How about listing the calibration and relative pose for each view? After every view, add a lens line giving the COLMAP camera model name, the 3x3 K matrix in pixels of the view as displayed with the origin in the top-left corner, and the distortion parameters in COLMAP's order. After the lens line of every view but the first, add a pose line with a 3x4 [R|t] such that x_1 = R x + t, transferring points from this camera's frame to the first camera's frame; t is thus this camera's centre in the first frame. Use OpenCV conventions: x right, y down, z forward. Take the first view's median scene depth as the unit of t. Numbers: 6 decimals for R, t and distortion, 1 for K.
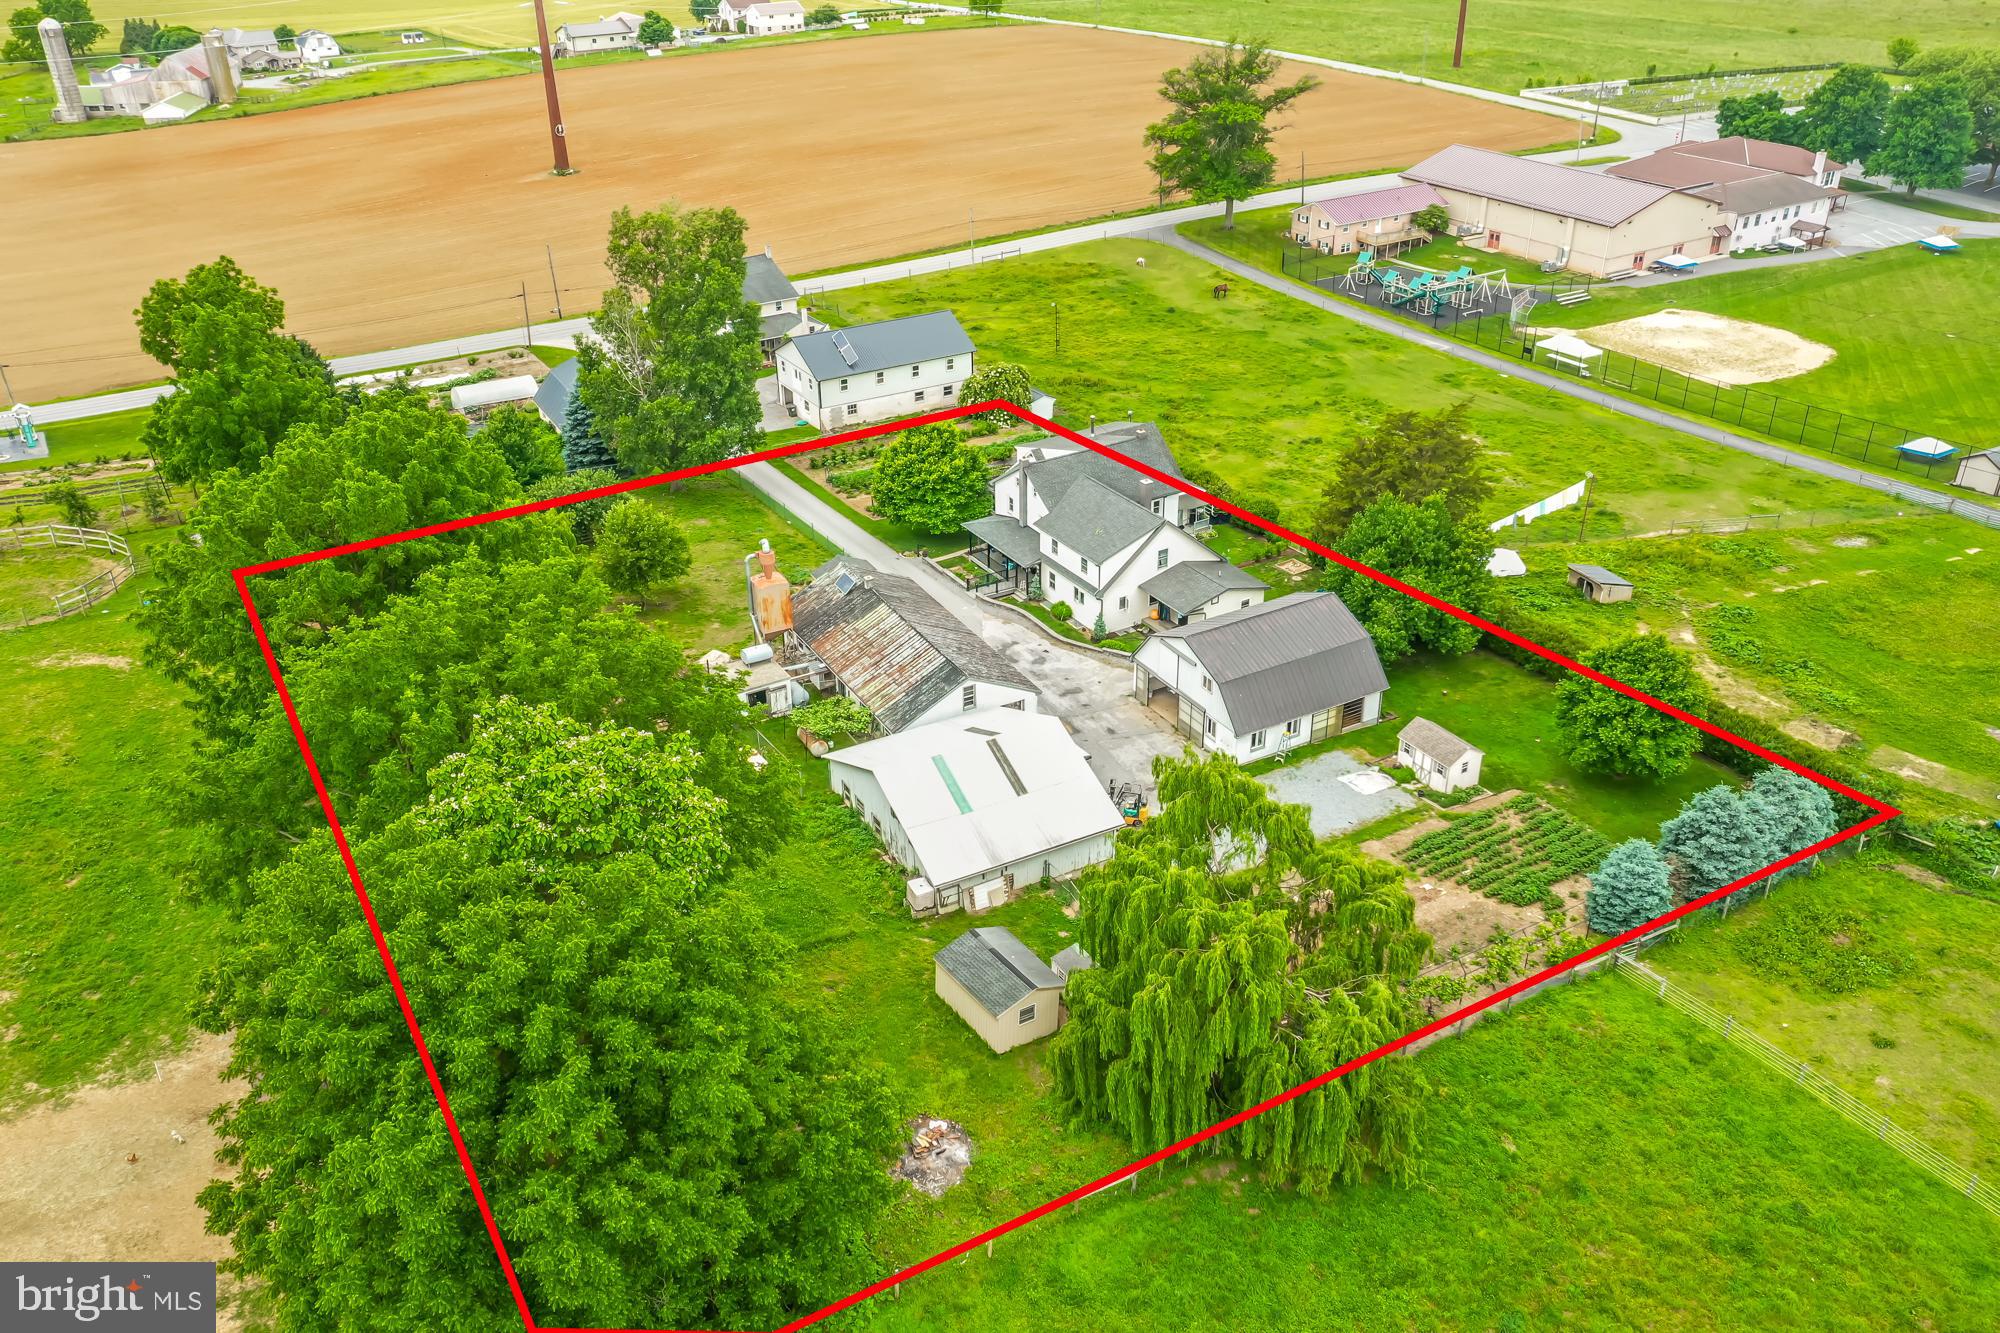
lens RADIAL K [[1619.9, 0, 1000.0], [0, 1619.9, 666.5], [0, 0, 1]] dist [0.014587, -0.000147]
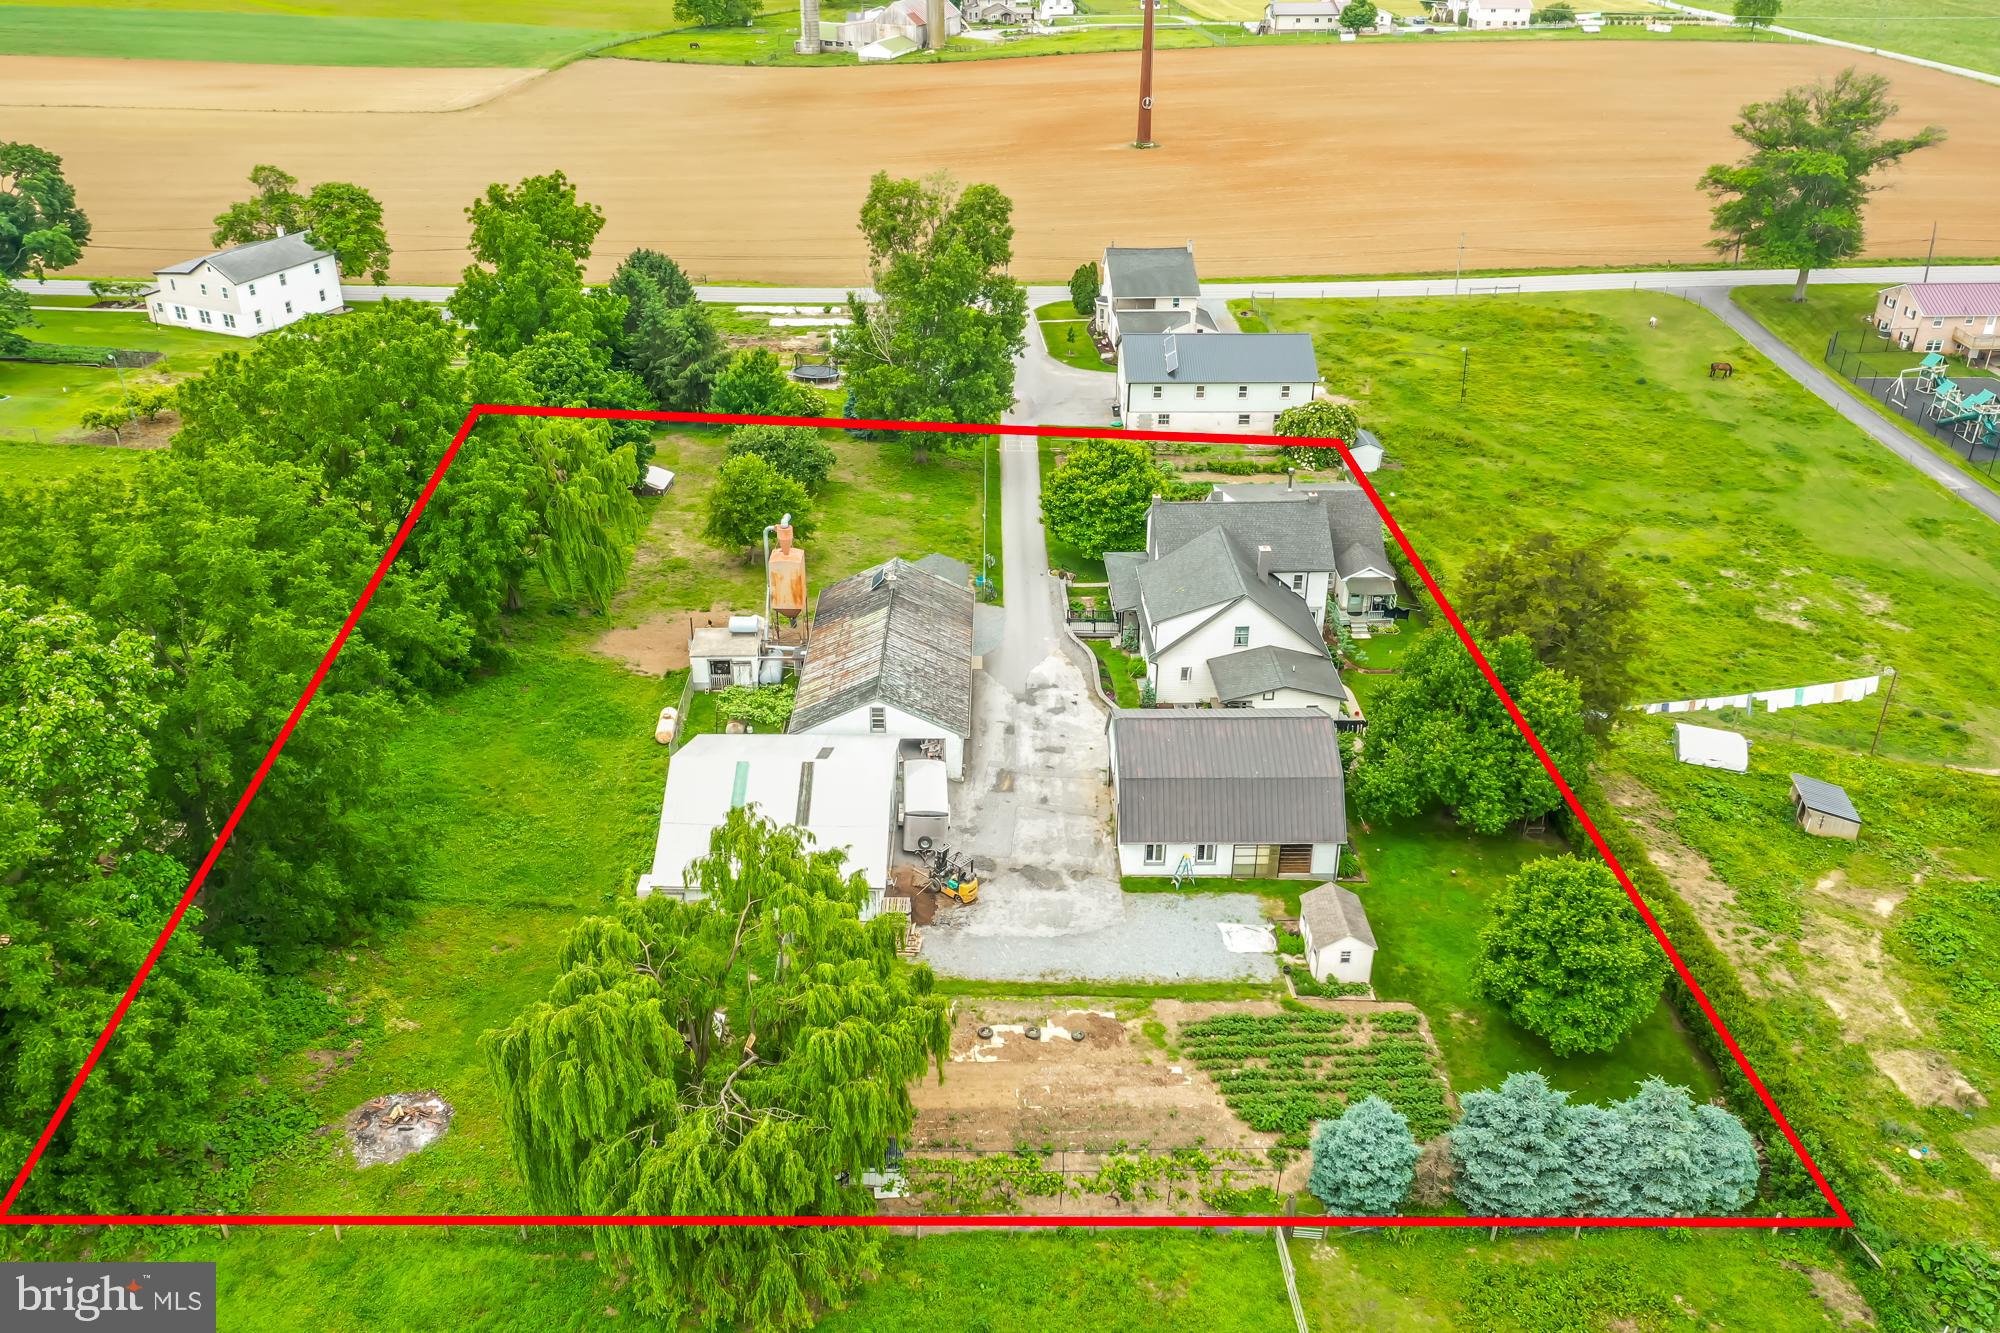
lens RADIAL K [[1655.0, 0, 996.5], [0, 1655.0, 684.9], [0, 0, 1]] dist [0.009243, 0.010935]
pose [[0.874874, 0.251486, -0.413946, 0.261071], [-0.246933, 0.966818, 0.065482, -0.048360], [0.416678, 0.044928, 0.907943, 0.092496]]
